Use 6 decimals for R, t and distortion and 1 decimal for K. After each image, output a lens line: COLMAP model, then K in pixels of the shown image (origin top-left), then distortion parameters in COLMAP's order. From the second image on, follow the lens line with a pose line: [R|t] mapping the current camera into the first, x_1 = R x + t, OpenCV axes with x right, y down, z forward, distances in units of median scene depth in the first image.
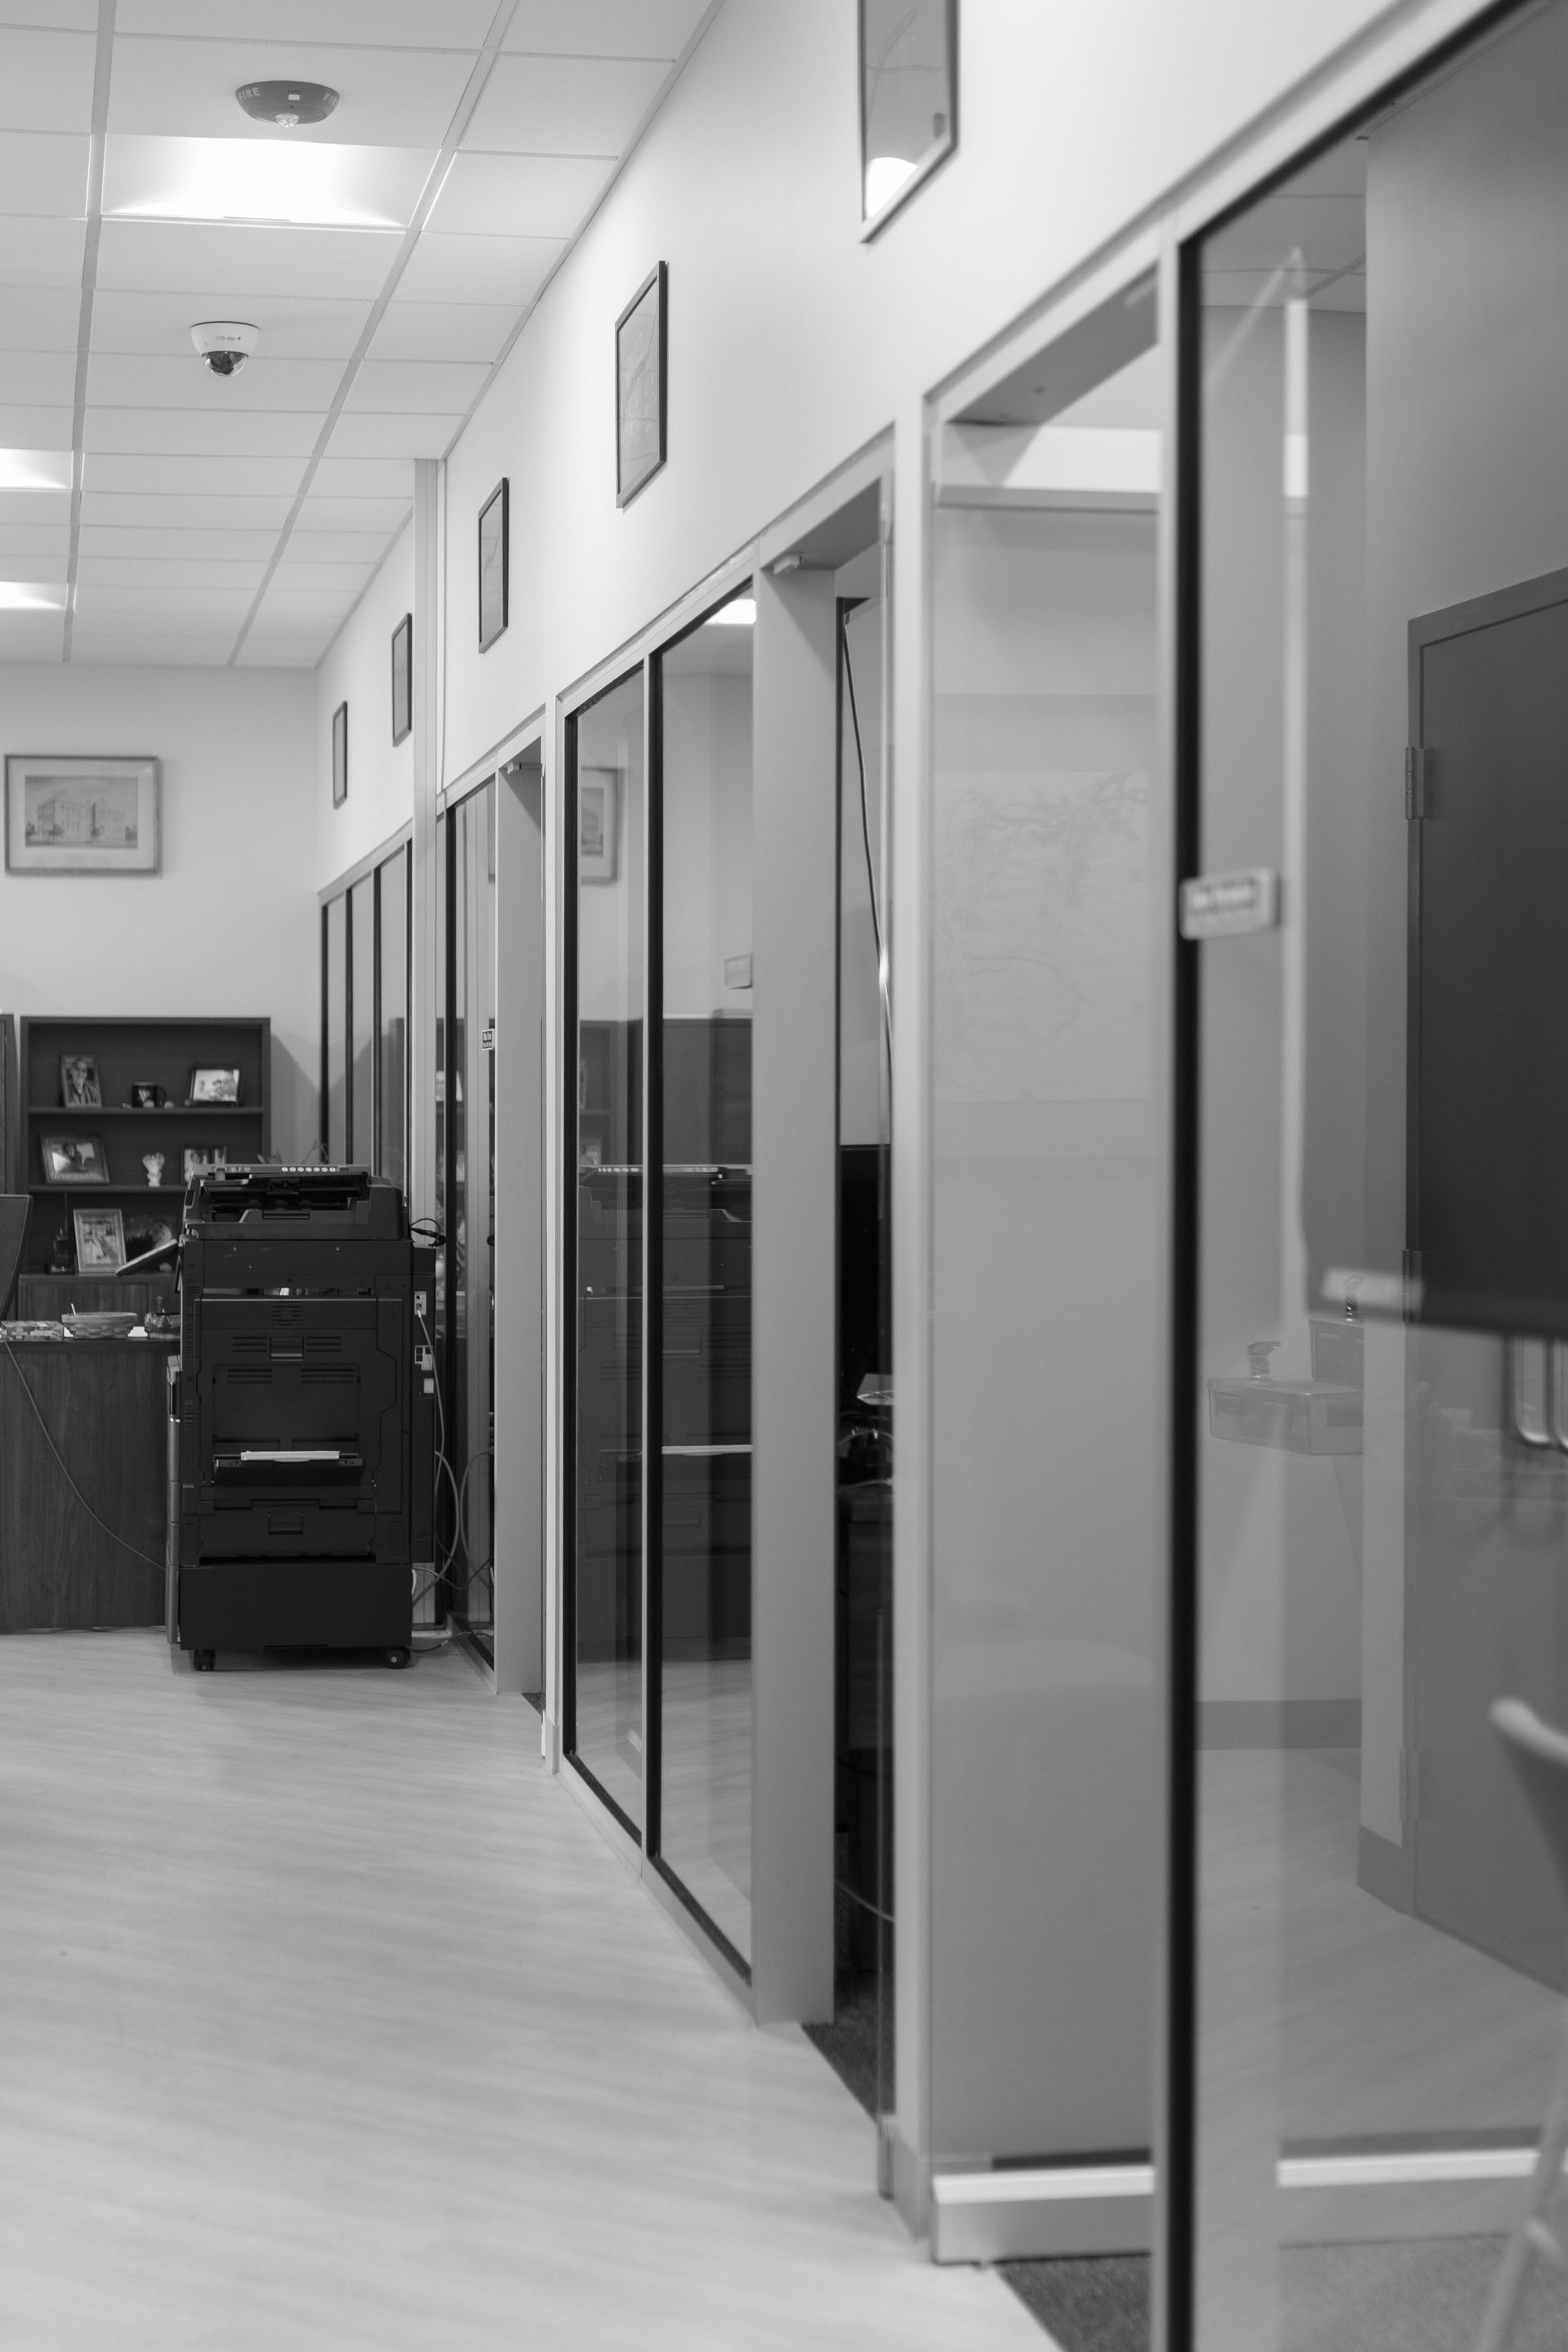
lens RADIAL K [[3678.0, 0, 784.0], [0, 3678.0, 1176.0], [0, 0, 1]] dist [-0.010579, 0.006123]
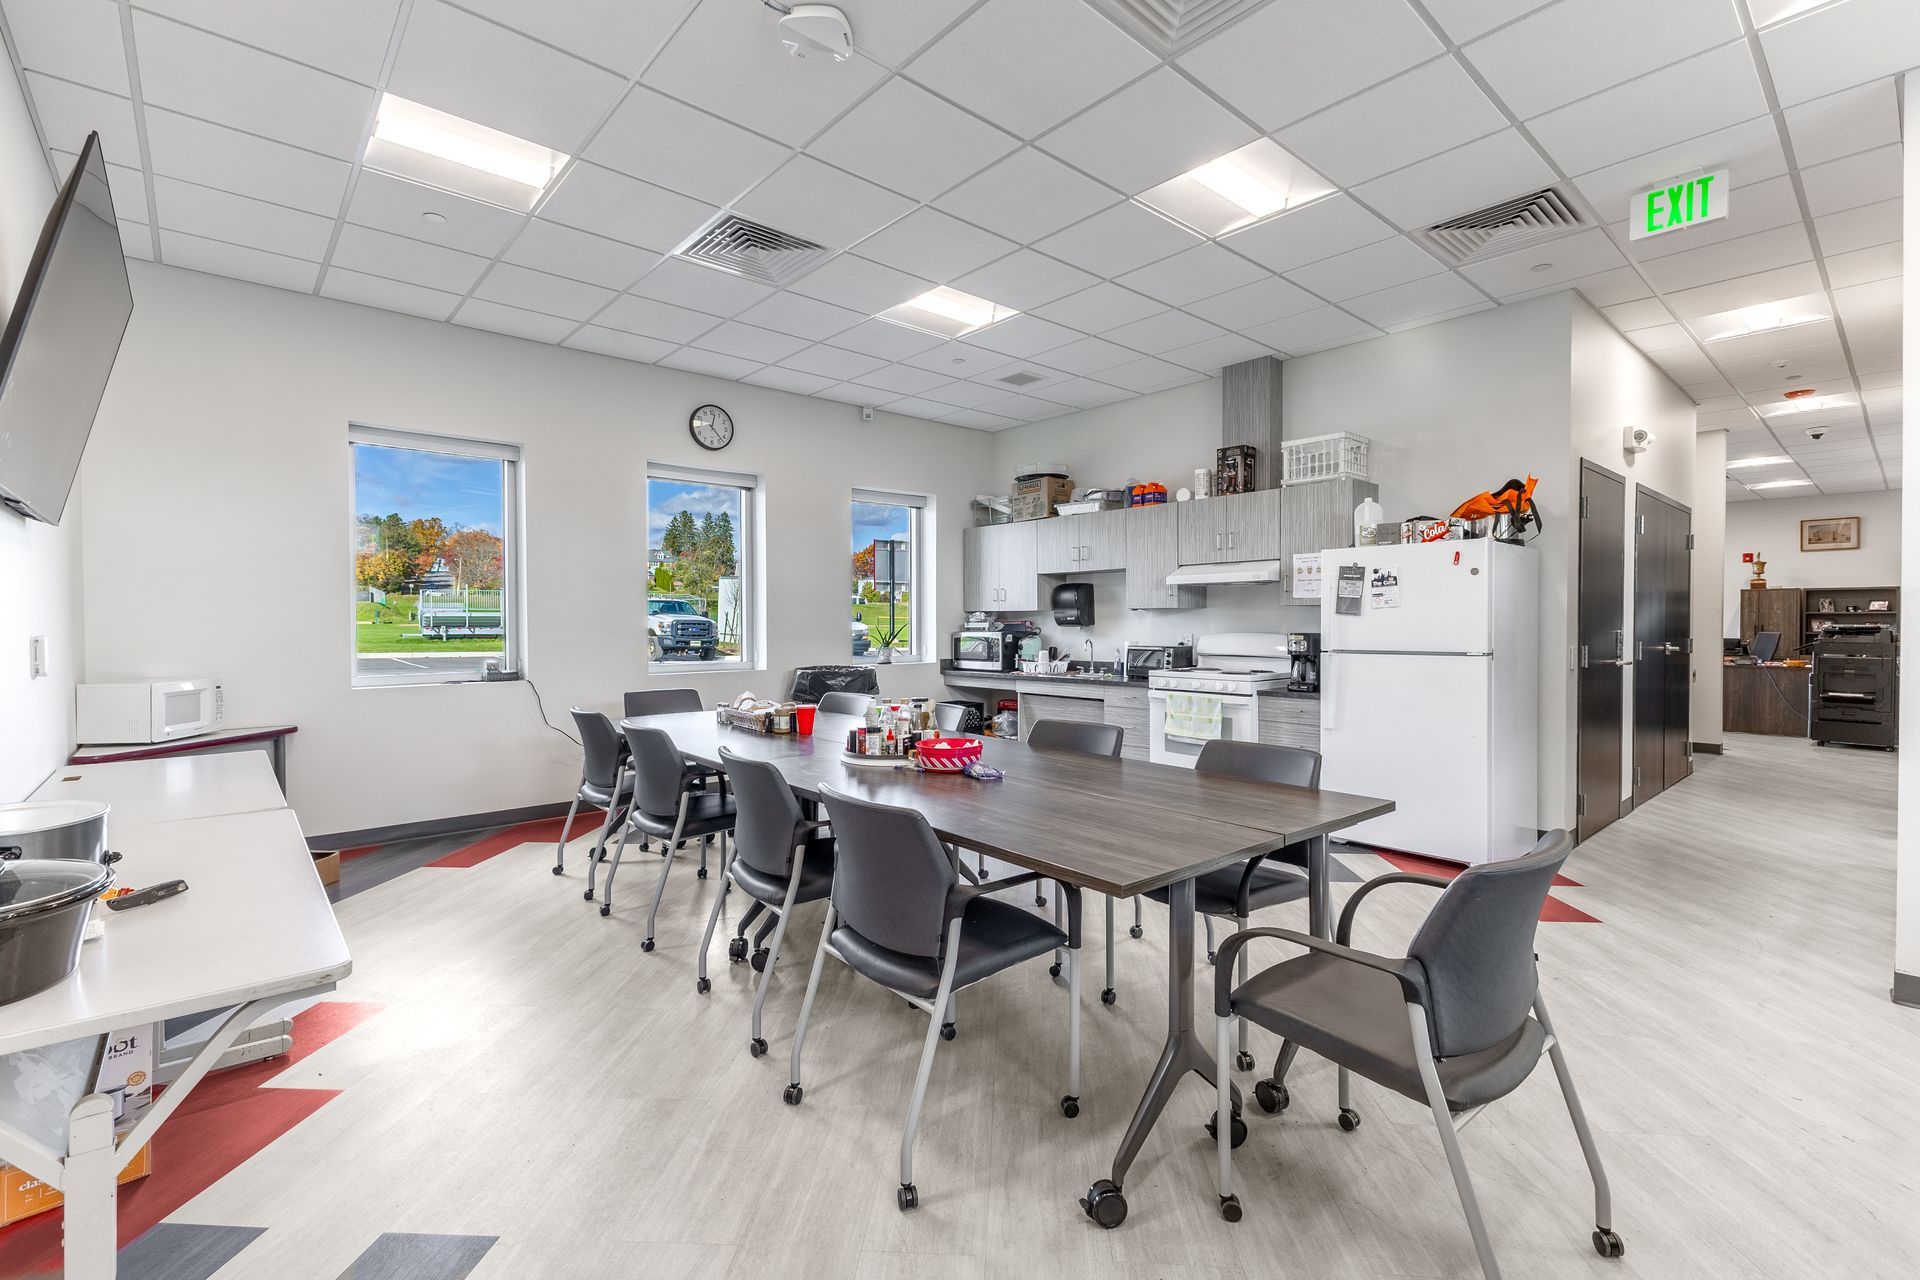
lens RADIAL K [[833.8, 0, 959.6], [0, 833.8, 634.1], [0, 0, 1]] dist [0.003062, 0.000456]
pose [[0.492391, 0.011445, -0.870299, 0.226029], [-0.010768, 0.999917, 0.007057, 0.014362], [0.870308, 0.005897, 0.492473, -0.381457]]
